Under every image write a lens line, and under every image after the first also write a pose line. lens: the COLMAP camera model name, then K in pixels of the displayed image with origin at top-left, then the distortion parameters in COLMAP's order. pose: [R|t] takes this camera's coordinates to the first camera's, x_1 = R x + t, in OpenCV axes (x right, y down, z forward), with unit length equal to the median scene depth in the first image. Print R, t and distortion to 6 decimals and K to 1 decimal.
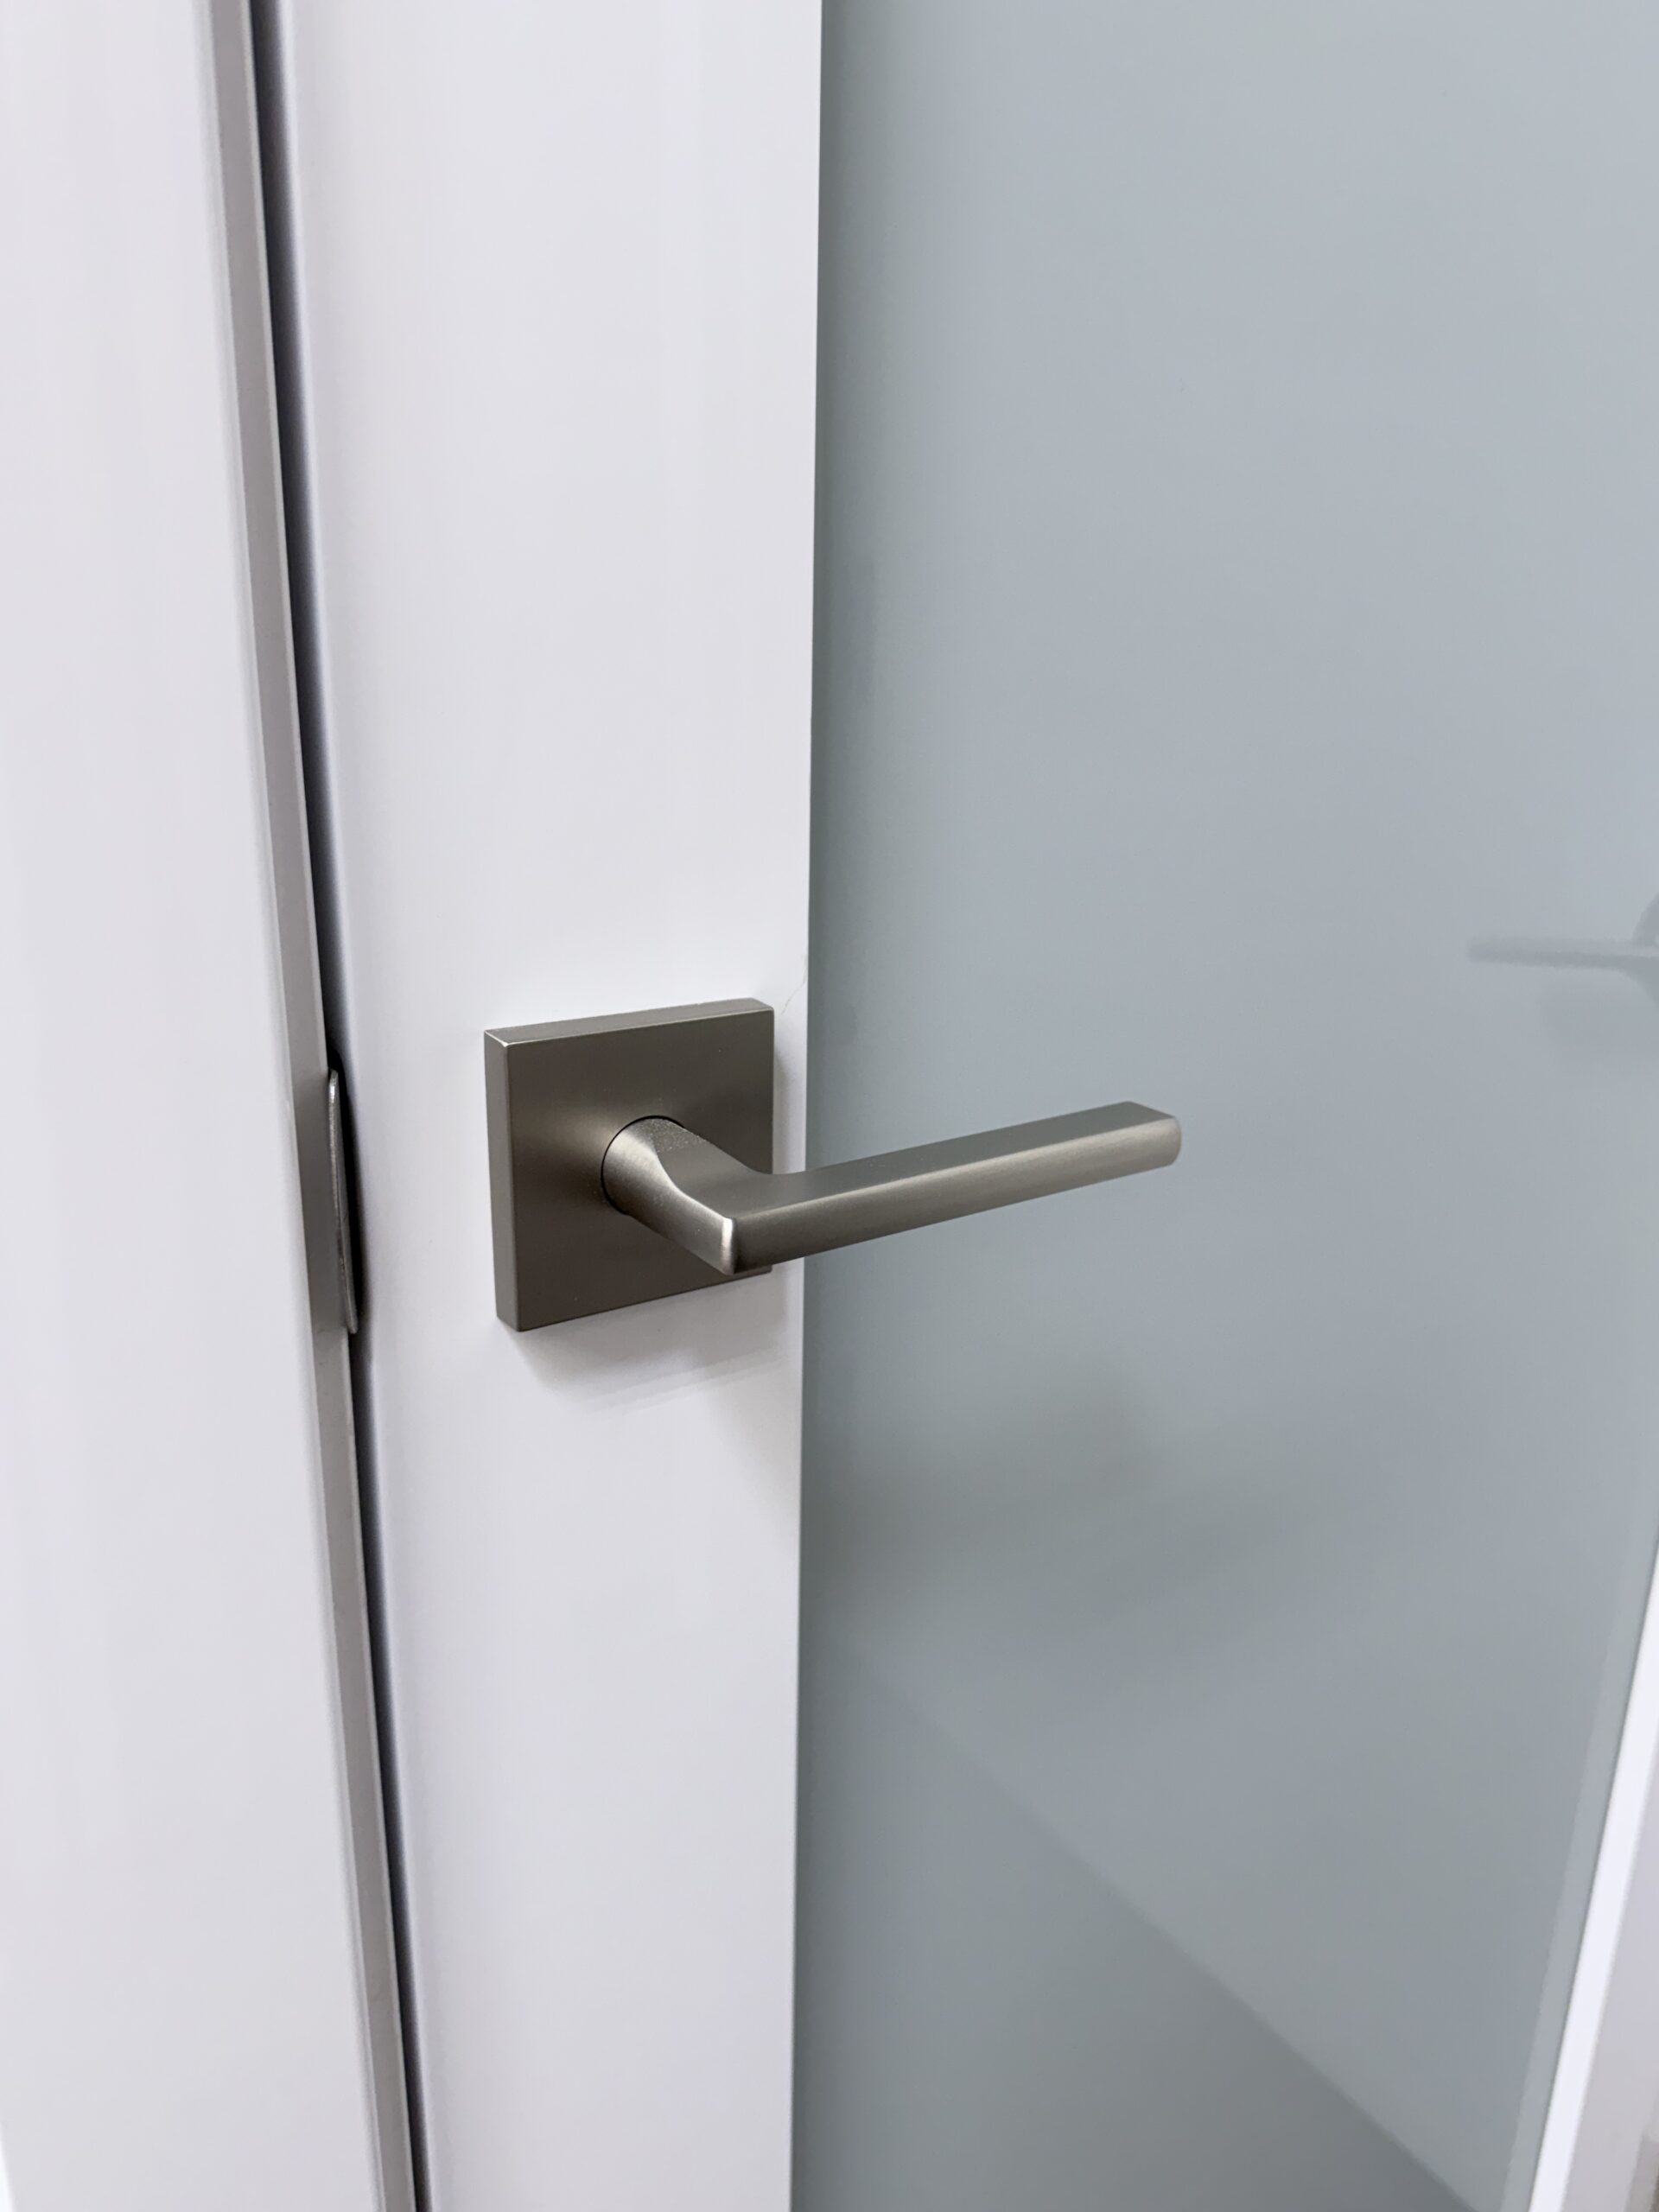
lens RADIAL K [[1641.8, 0, 838.8], [0, 1641.8, 1108.1], [0, 0, 1]] dist [0.024269, -0.023153]
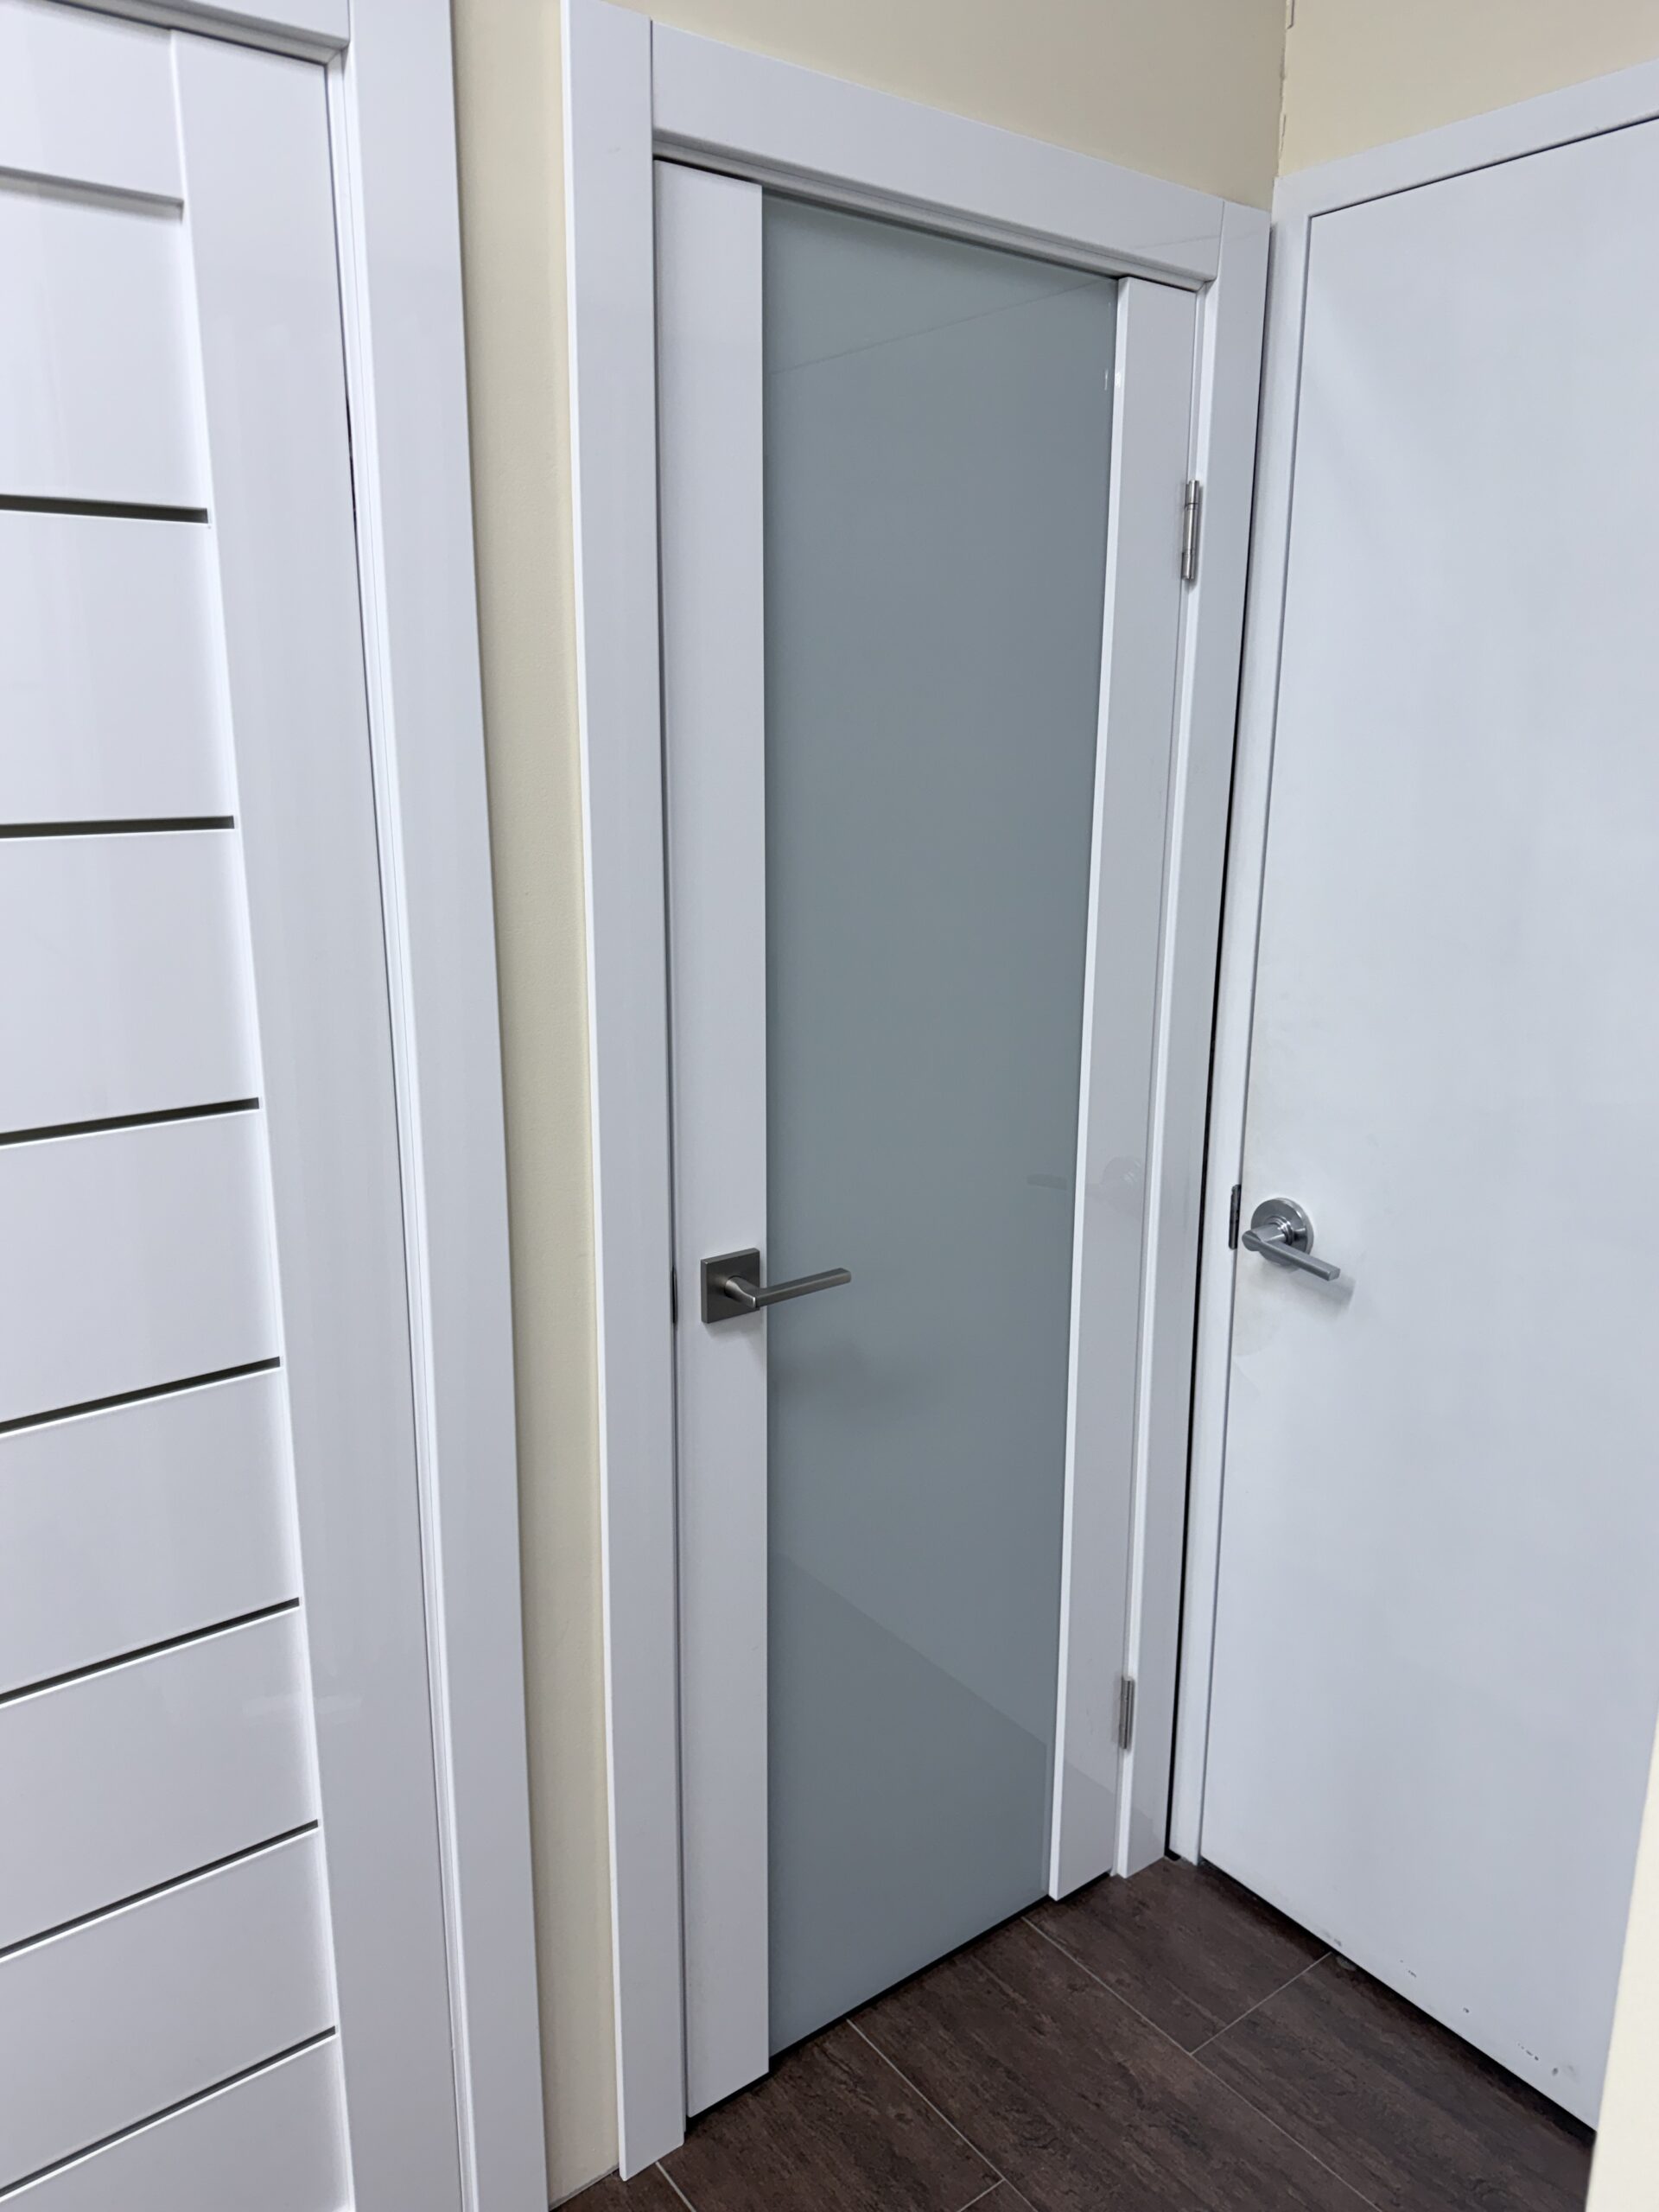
lens RADIAL K [[1641.8, 0, 877.7], [0, 1641.8, 1056.8], [0, 0, 1]] dist [0.024269, -0.023153]
pose [[0.997532, -0.022837, 0.066395, -0.004172], [0.027749, 0.996870, -0.074027, -0.247227], [-0.064497, 0.075687, 0.995044, -3.543781]]
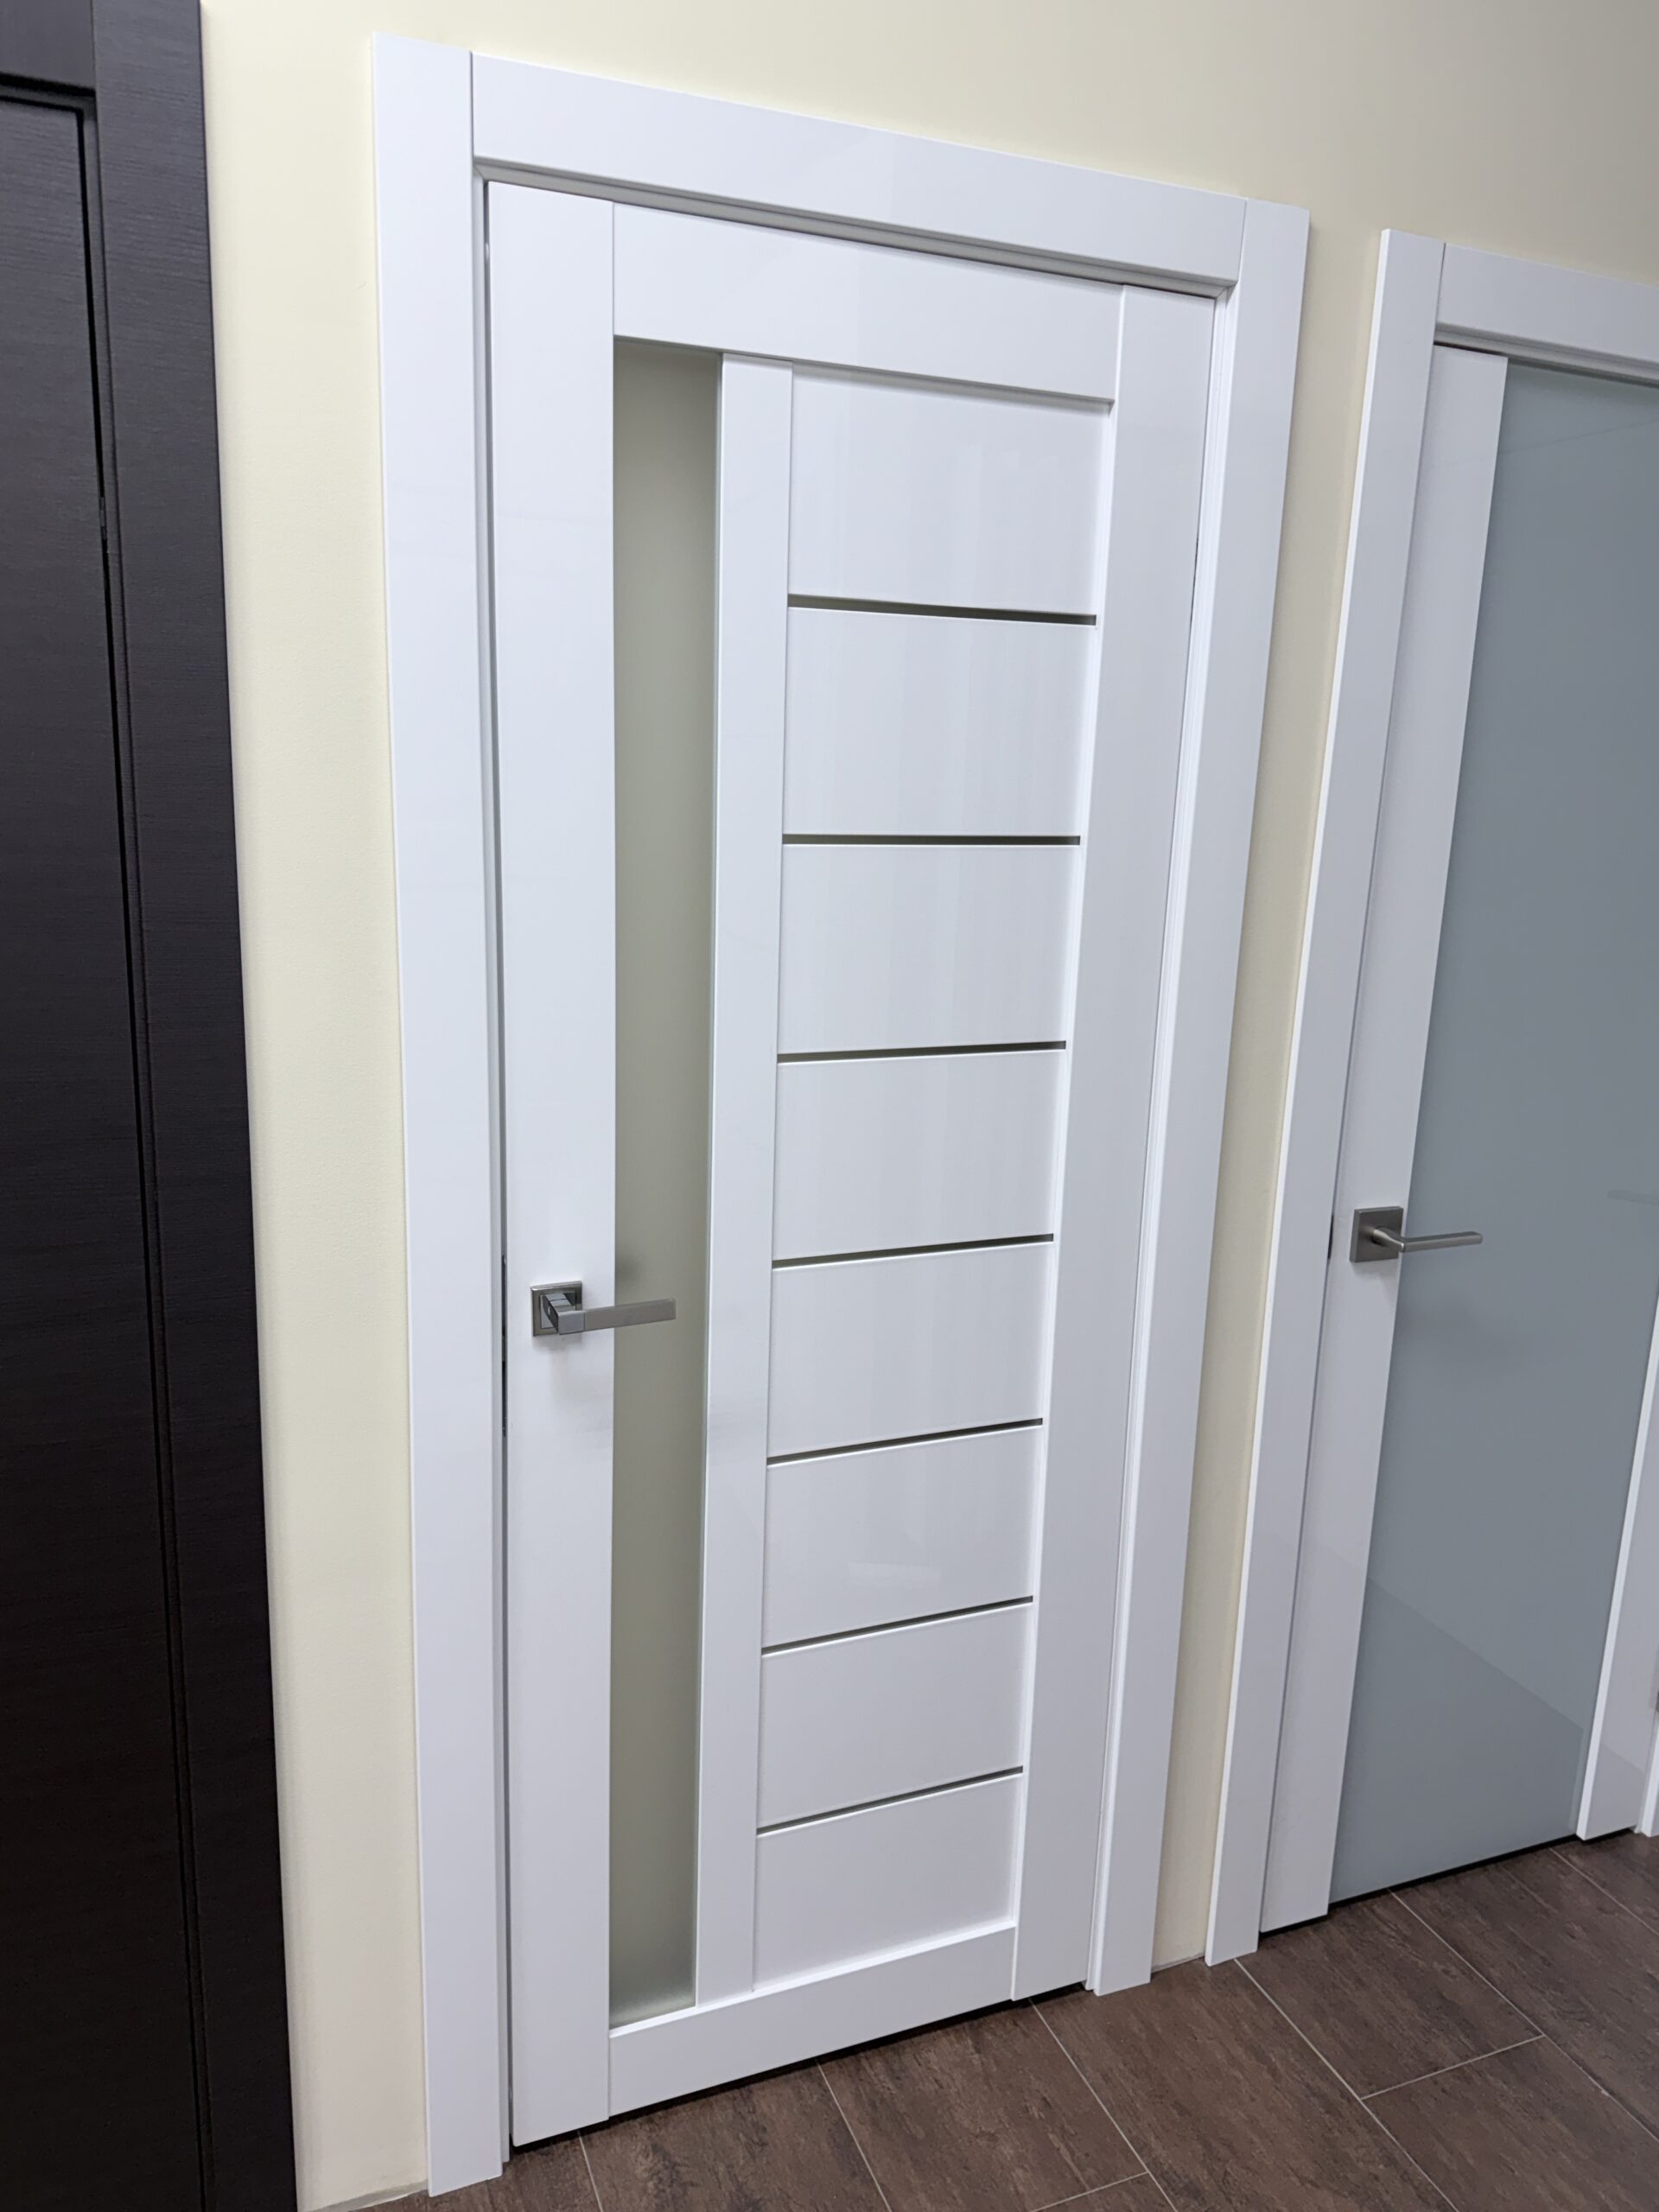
lens RADIAL K [[1641.8, 0, 828.0], [0, 1641.8, 1097.1], [0, 0, 1]] dist [0.024269, -0.023153]
pose [[0.978508, 0.054784, -0.198798, -0.849193], [-0.073117, 0.993602, -0.086076, 0.184129], [0.192810, 0.098761, 0.976253, -4.800237]]
